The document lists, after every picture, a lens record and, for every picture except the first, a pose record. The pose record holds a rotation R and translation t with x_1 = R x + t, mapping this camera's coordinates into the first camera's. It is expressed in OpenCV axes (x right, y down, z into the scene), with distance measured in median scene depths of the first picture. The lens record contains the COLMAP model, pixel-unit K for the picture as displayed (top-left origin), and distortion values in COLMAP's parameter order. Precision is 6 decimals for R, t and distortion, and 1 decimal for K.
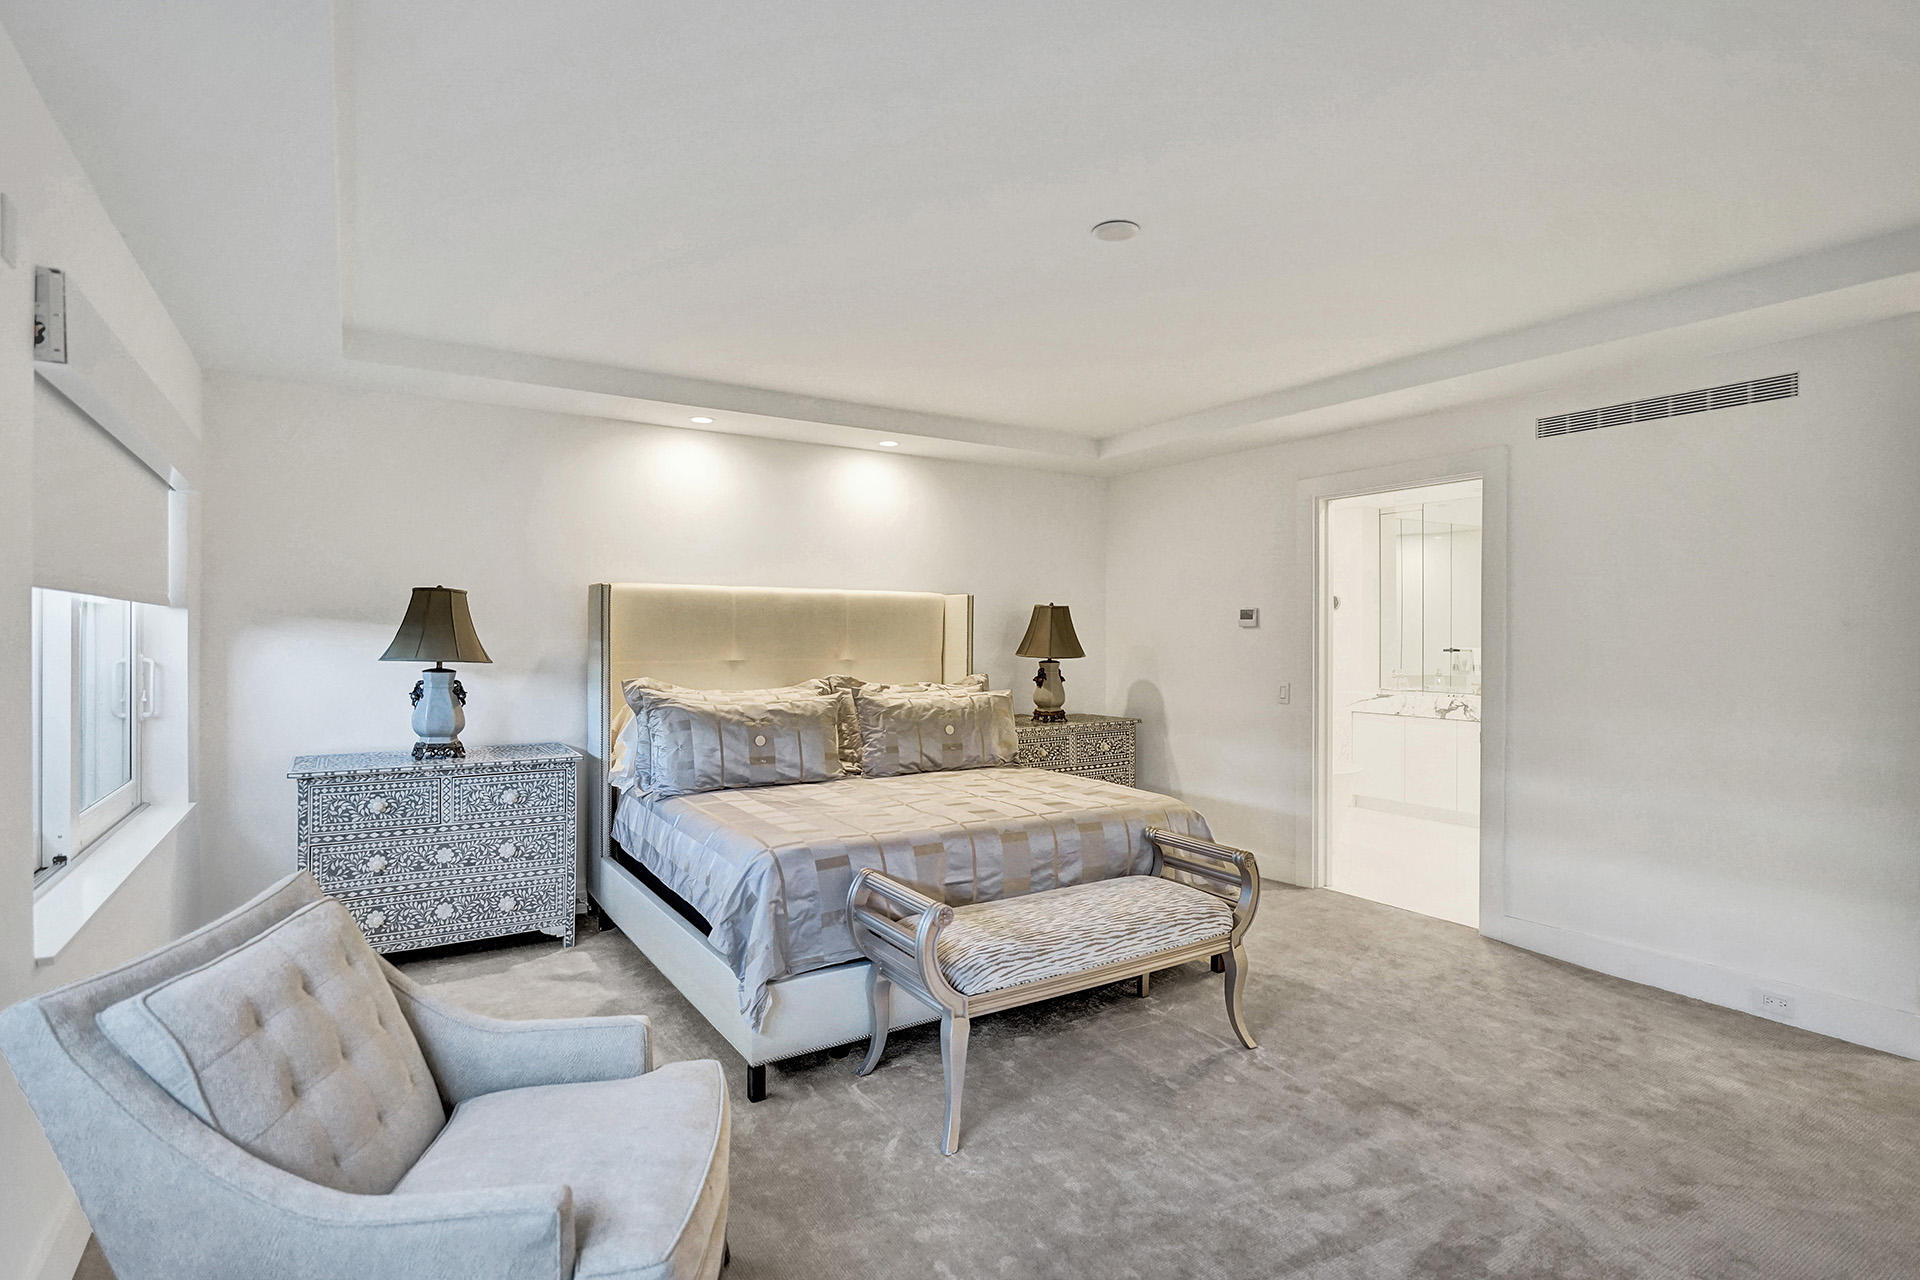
lens RADIAL K [[960.4, 0, 970.2], [0, 960.4, 629.6], [0, 0, 1]] dist [0.001181, 0.000098]
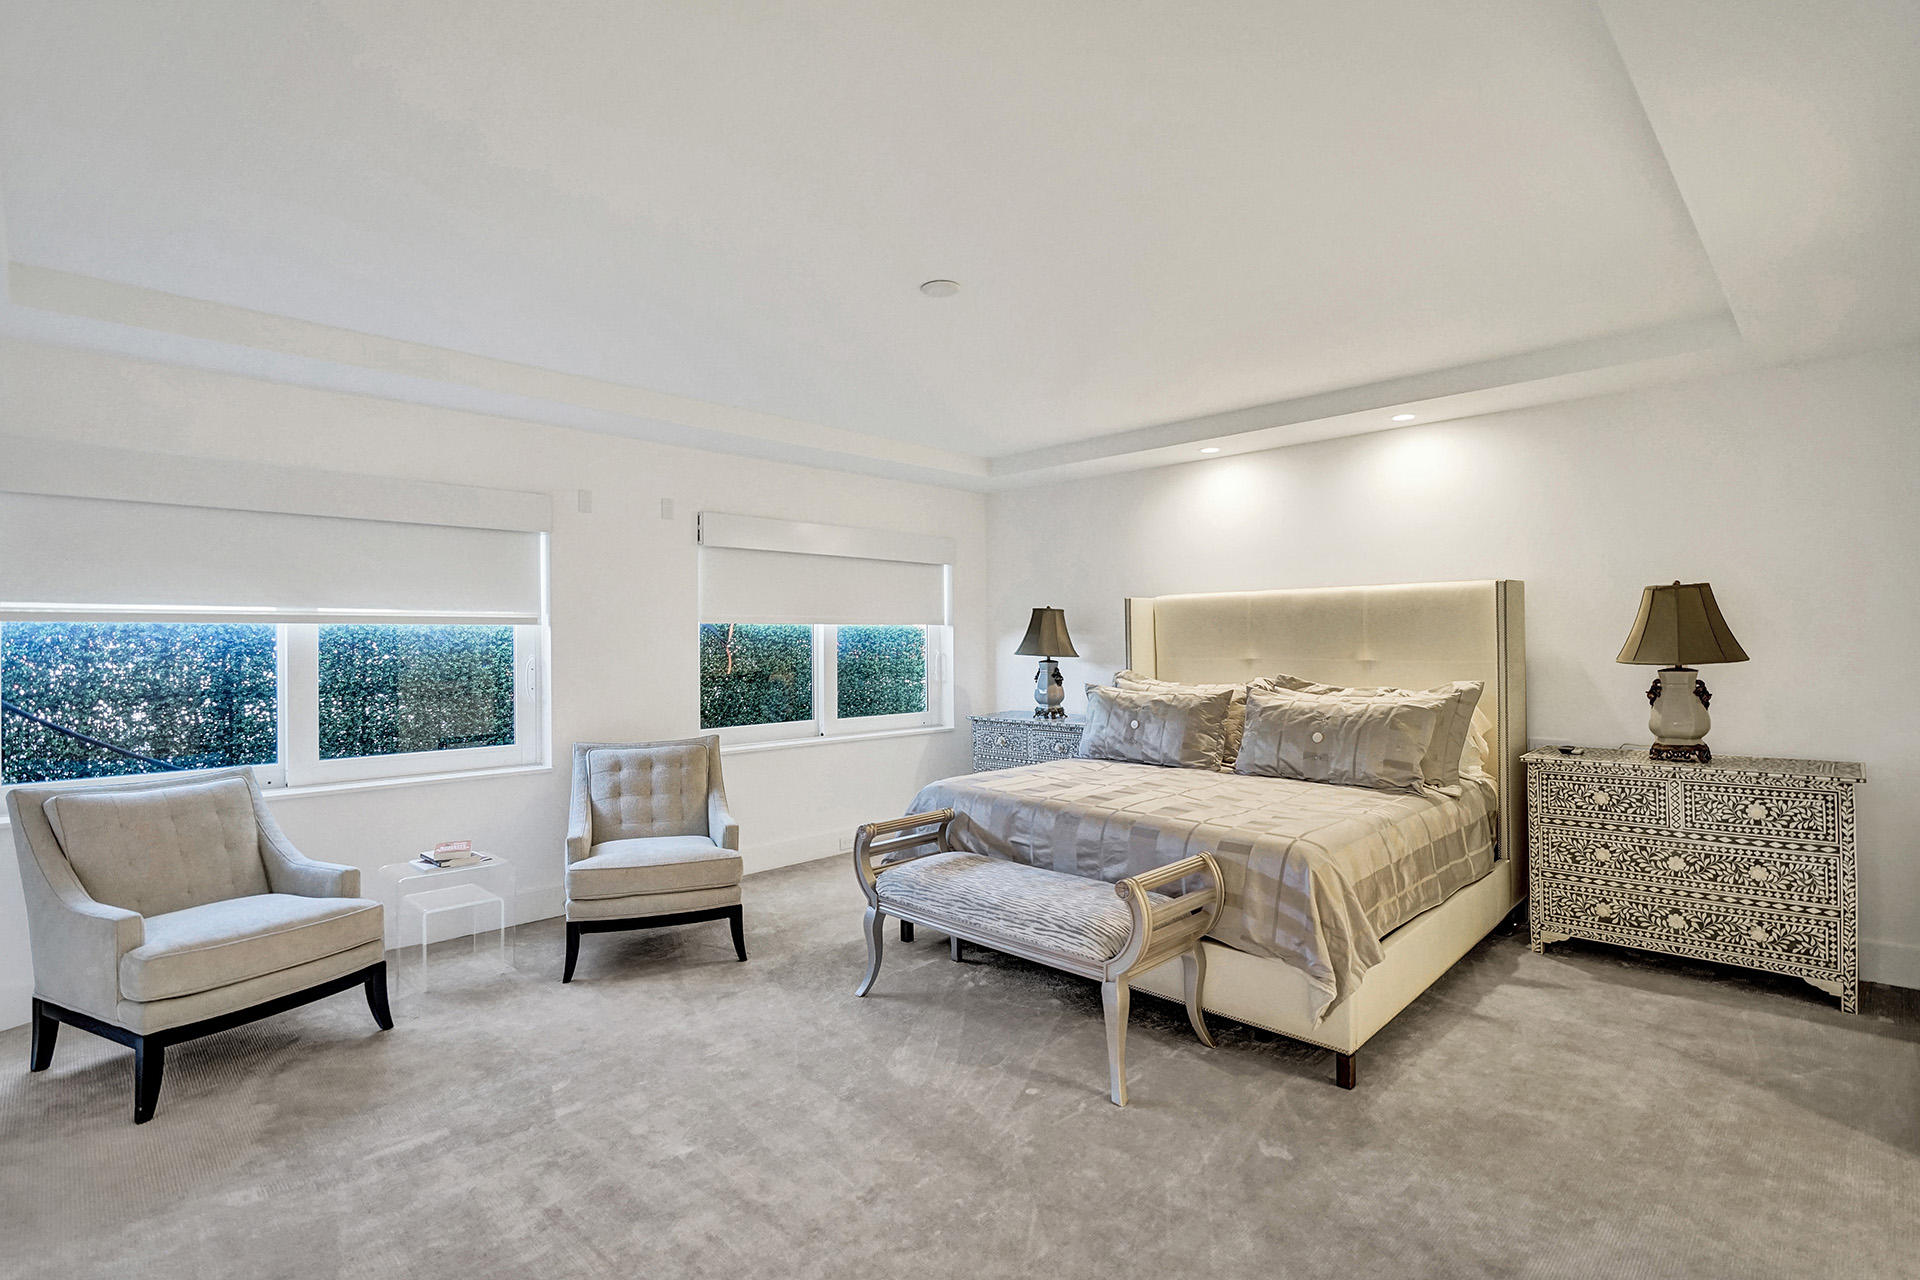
lens RADIAL K [[920.4, 0, 956.6], [0, 920.4, 644.4], [0, 0, 1]] dist [-0.012218, 0.004362]
pose [[0.207959, 0.000884, -0.978137, 0.758781], [0.016993, 0.999845, 0.004516, 0.005853], [0.977990, -0.017561, 0.207912, 0.477645]]
